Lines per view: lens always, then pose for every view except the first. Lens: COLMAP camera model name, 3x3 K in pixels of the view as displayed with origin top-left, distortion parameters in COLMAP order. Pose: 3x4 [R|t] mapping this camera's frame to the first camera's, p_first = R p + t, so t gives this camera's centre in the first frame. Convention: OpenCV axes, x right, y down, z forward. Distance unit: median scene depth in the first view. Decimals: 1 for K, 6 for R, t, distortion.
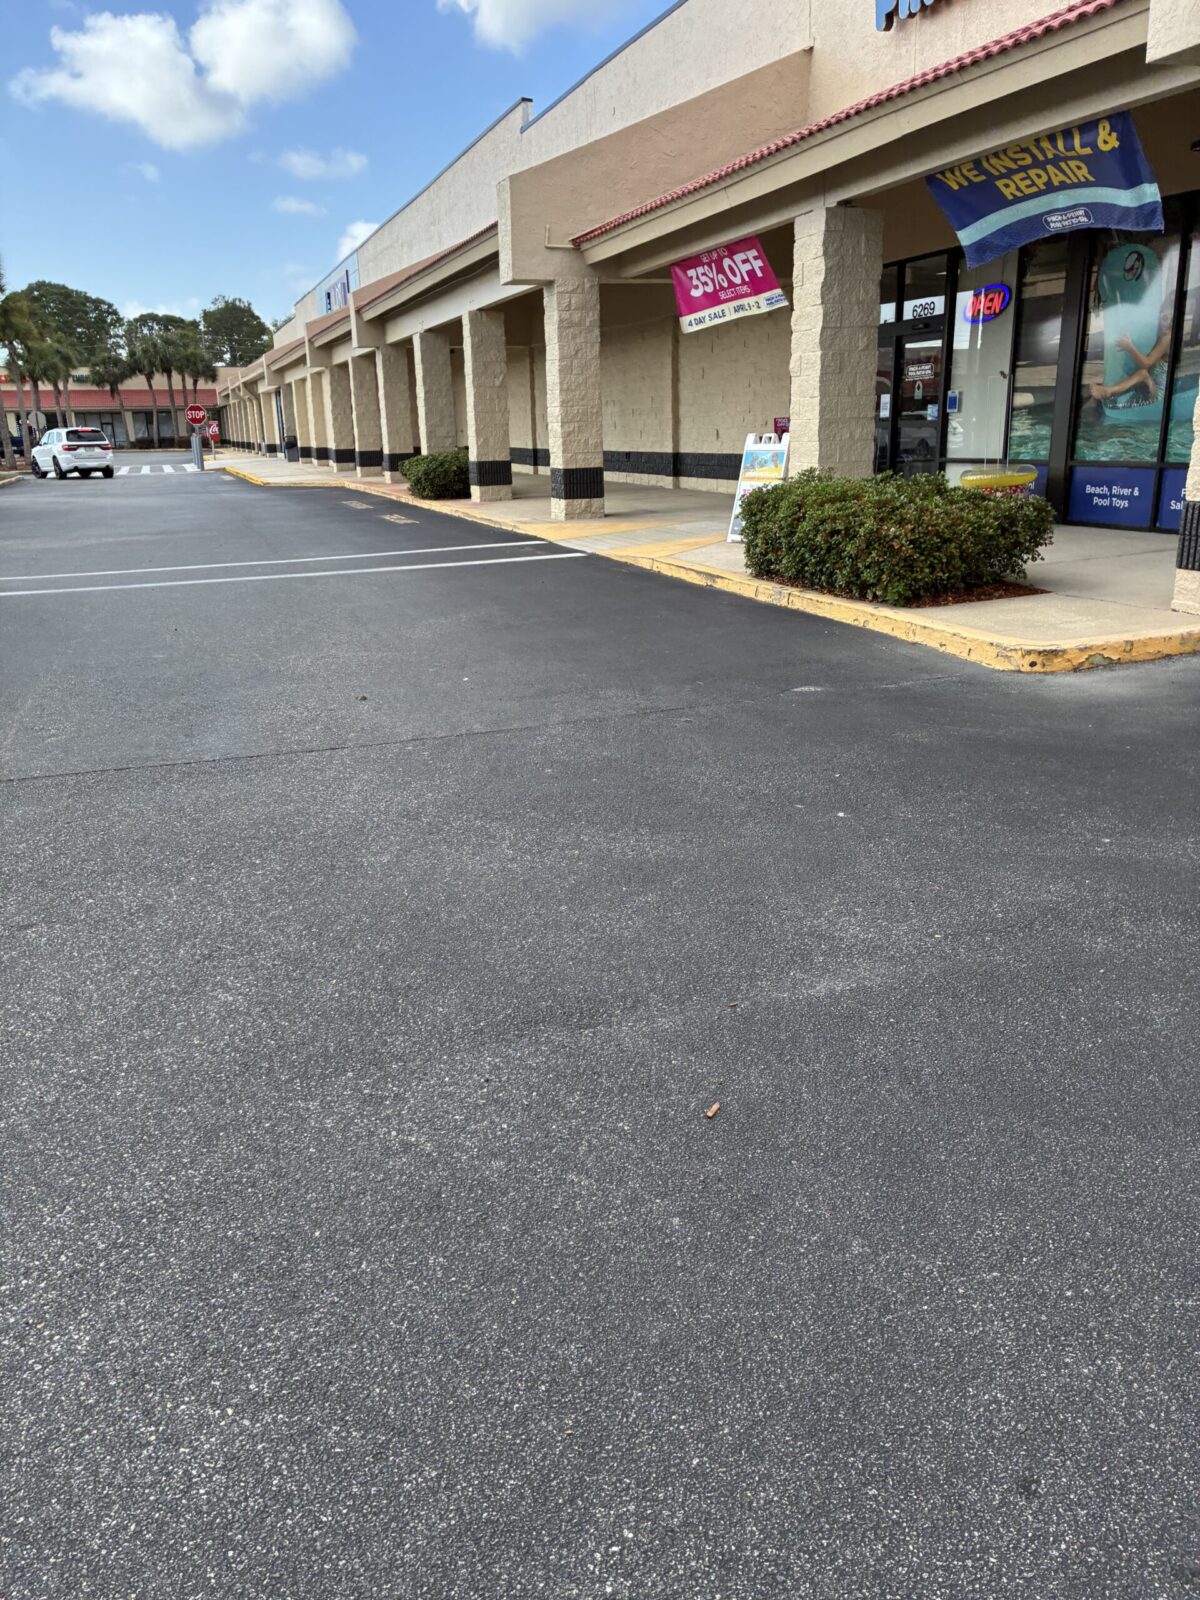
lens RADIAL K [[1225.4, 0, 593.8], [0, 1225.4, 804.6], [0, 0, 1]] dist [0.052449, -0.011216]
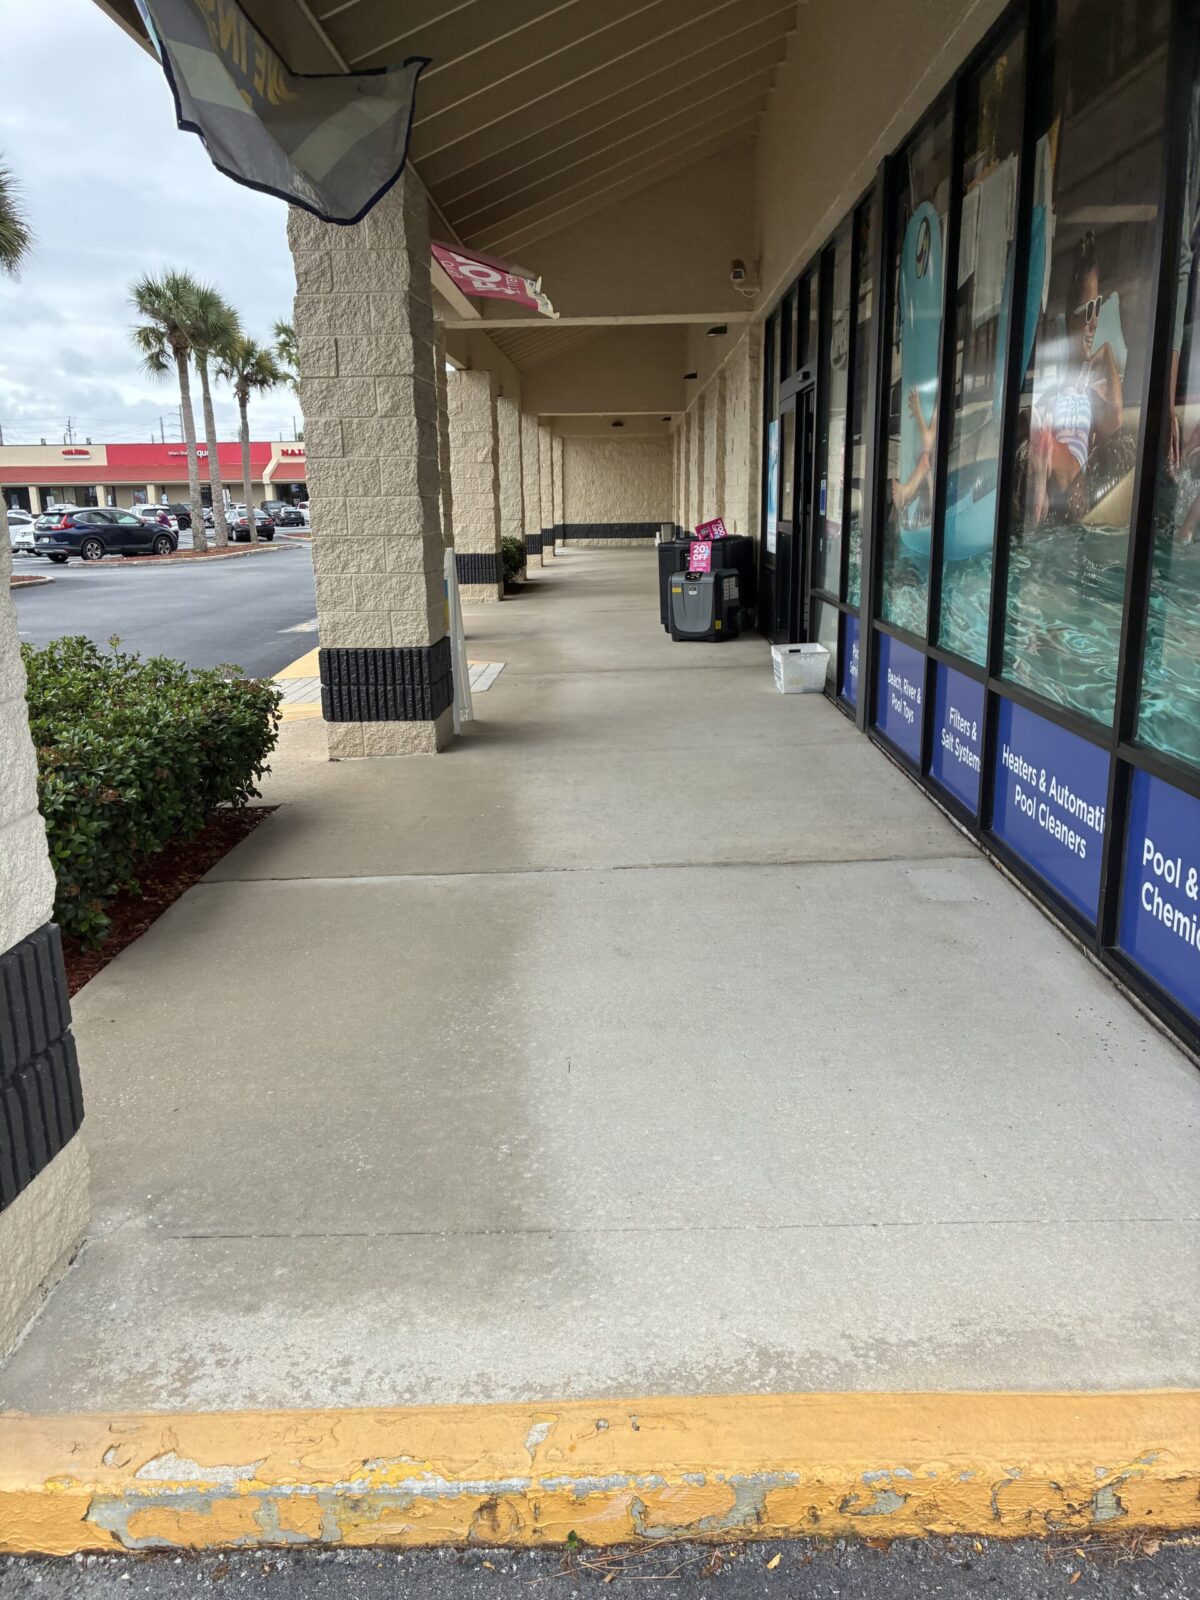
lens RADIAL K [[1225.4, 0, 602.1], [0, 1225.4, 790.8], [0, 0, 1]] dist [0.052449, -0.011216]
pose [[0.938176, 0.091821, -0.333759, 0.269406], [-0.111140, 0.993031, -0.039214, -0.100504], [0.327832, 0.073884, 0.941843, 0.276784]]
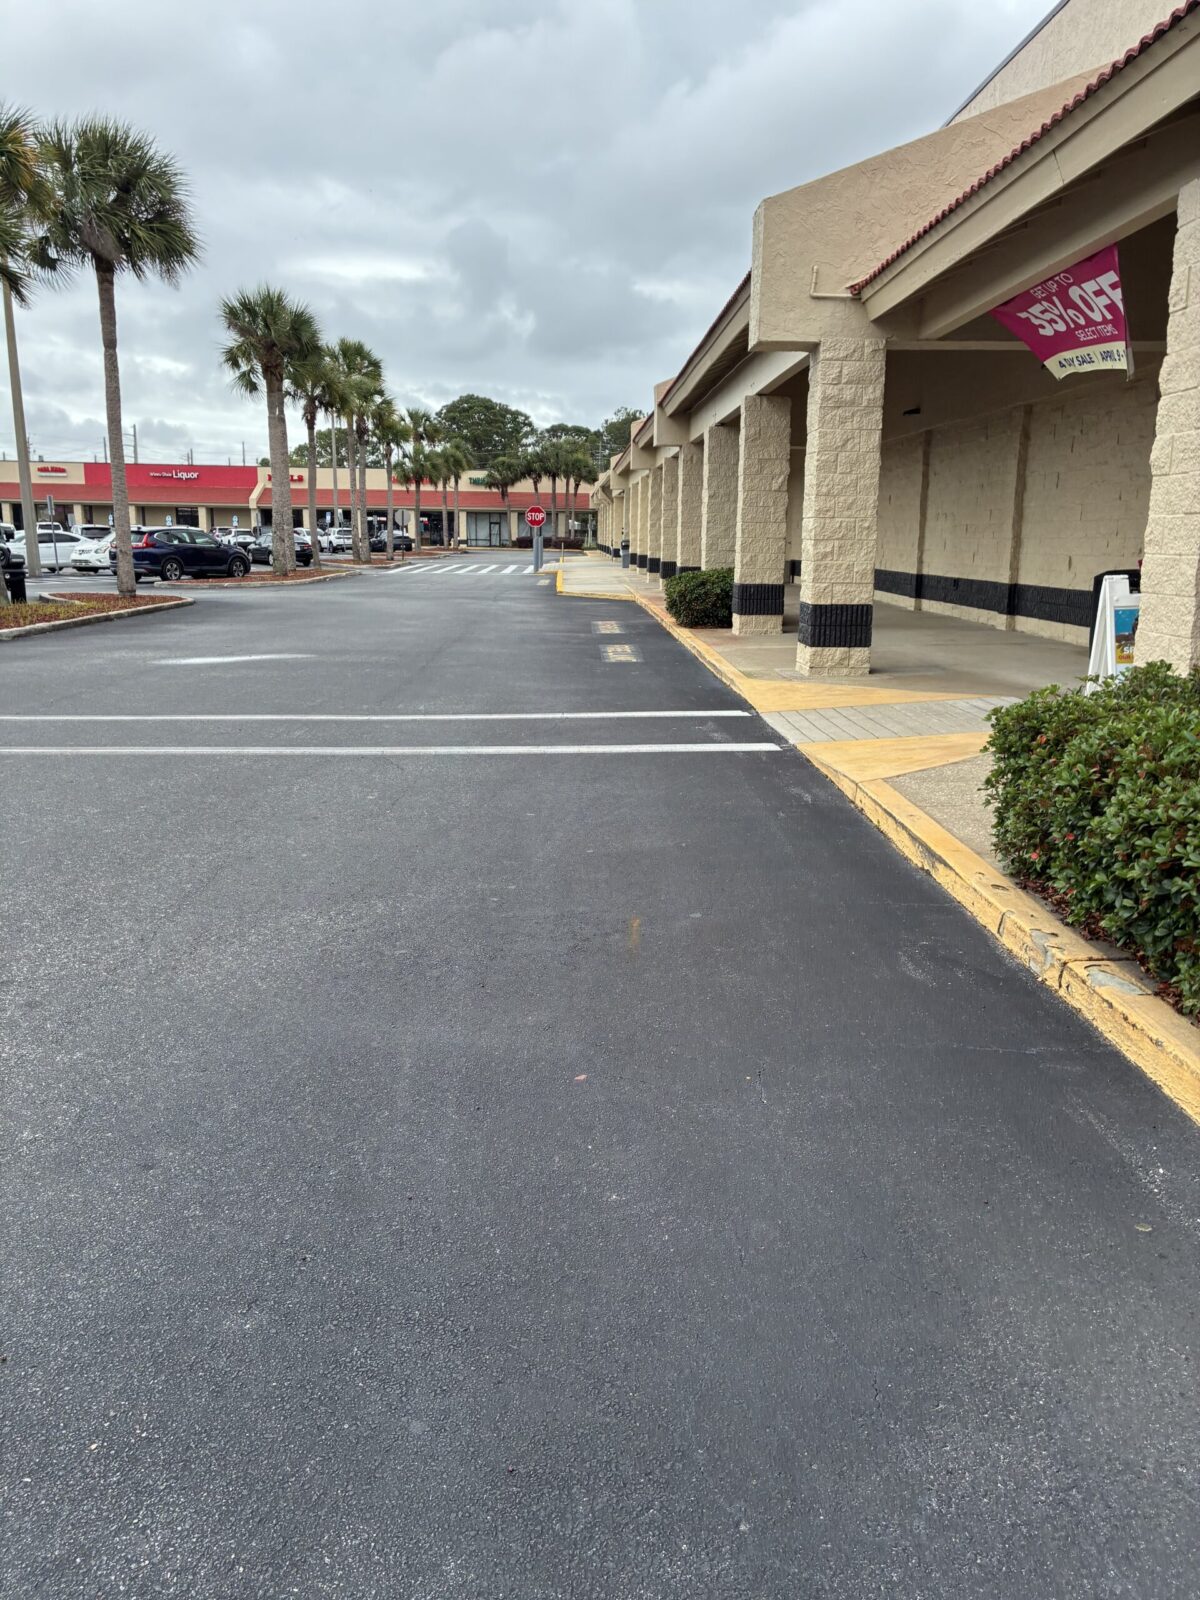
lens RADIAL K [[1225.4, 0, 635.5], [0, 1225.4, 776.7], [0, 0, 1]] dist [0.052449, -0.011216]
pose [[0.960234, 0.092550, -0.263410, 0.055113], [-0.119314, 0.988997, -0.087459, -0.080222], [0.252417, 0.115410, 0.960711, 0.246625]]
